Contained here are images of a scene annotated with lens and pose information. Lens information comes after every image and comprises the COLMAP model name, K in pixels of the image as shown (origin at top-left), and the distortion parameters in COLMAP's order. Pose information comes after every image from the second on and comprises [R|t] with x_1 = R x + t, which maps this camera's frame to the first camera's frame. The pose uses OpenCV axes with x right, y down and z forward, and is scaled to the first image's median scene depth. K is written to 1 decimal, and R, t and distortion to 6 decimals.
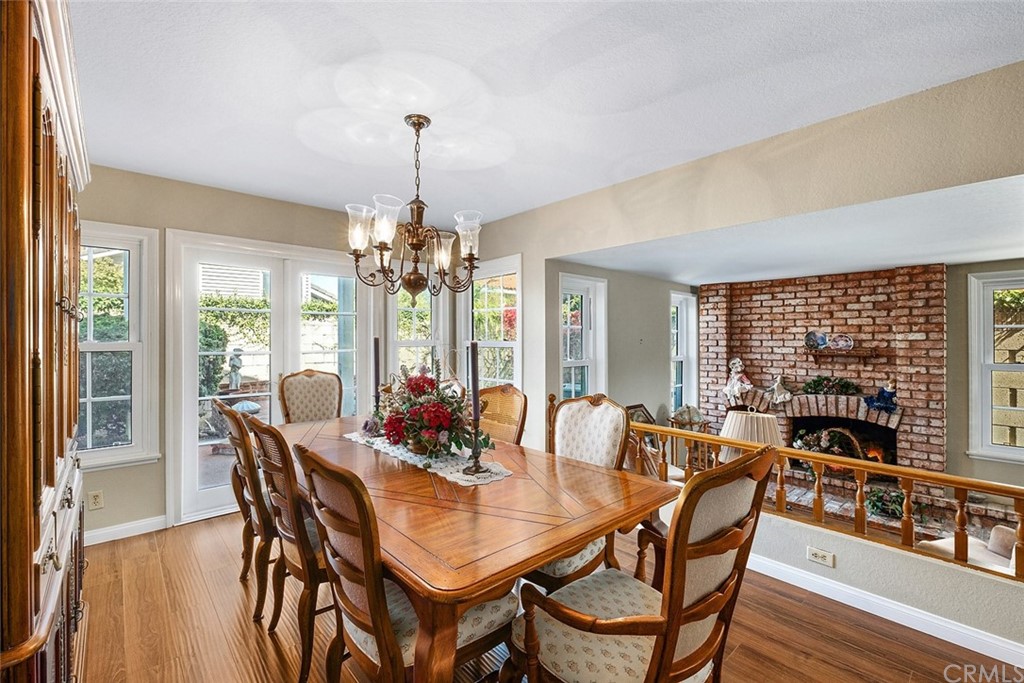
lens RADIAL K [[444.5, 0, 515.2], [0, 444.5, 340.0], [0, 0, 1]] dist [-0.008635, 0.000396]
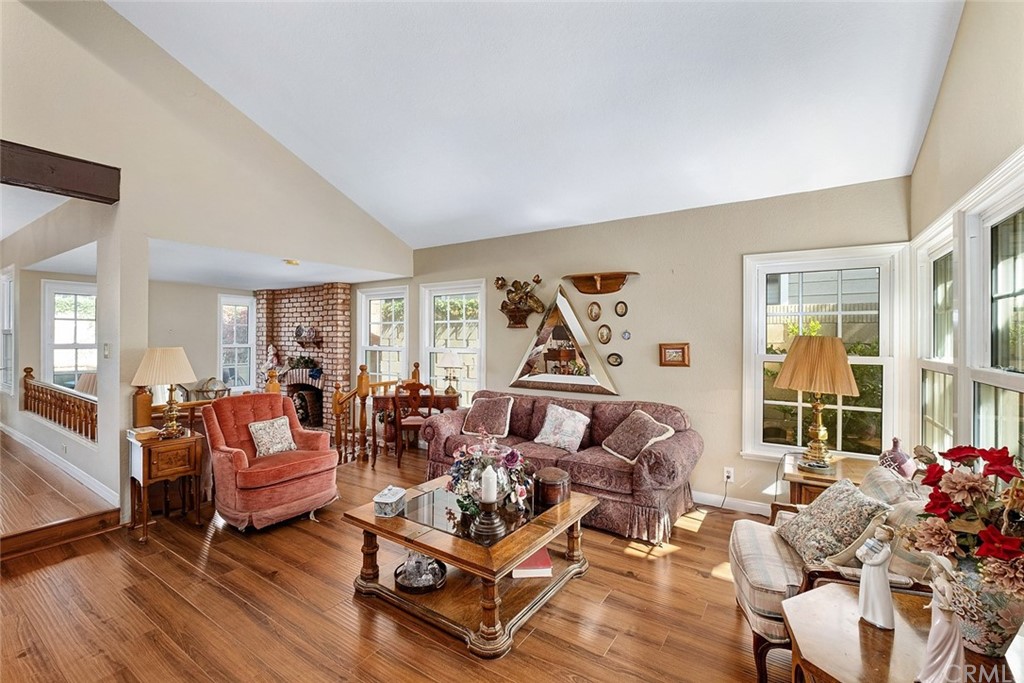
lens RADIAL K [[444.5, 0, 512.2], [0, 444.5, 334.5], [0, 0, 1]] dist [-0.008635, 0.000396]
pose [[0.968849, 0.007530, 0.247538, 0.915597], [-0.005926, 0.999956, -0.007223, 0.015709], [-0.247582, 0.005531, 0.968851, -0.532981]]
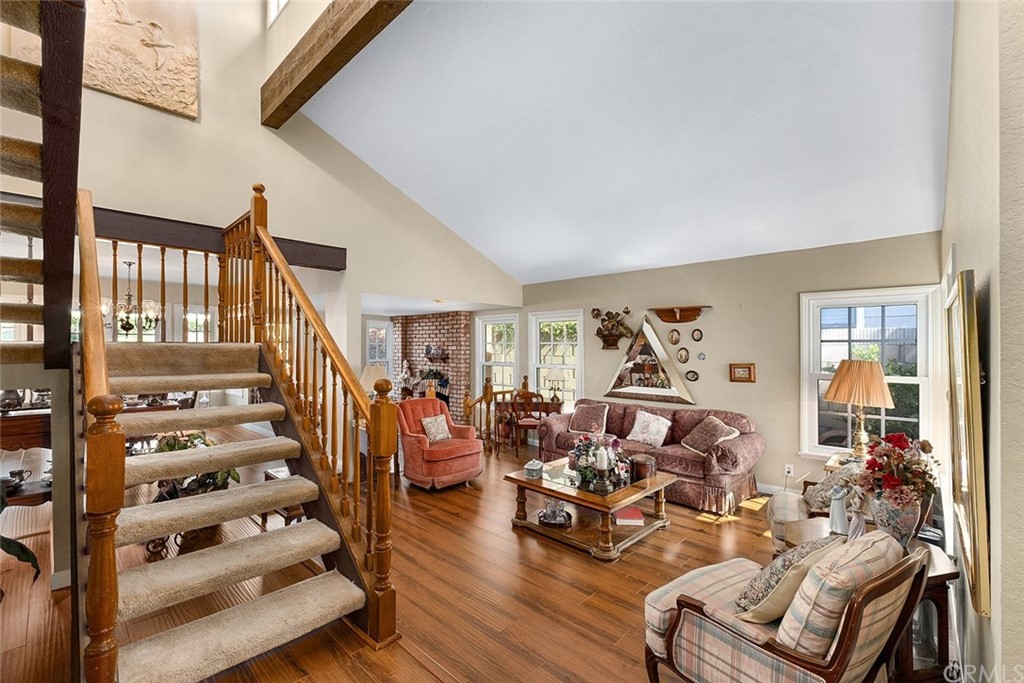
lens RADIAL K [[444.5, 0, 506.8], [0, 444.5, 339.9], [0, 0, 1]] dist [-0.008635, 0.000396]
pose [[0.997975, 0.004223, 0.063471, 0.812327], [-0.003238, 0.999873, -0.015601, -0.010448], [-0.063529, 0.015364, 0.997862, -0.776859]]
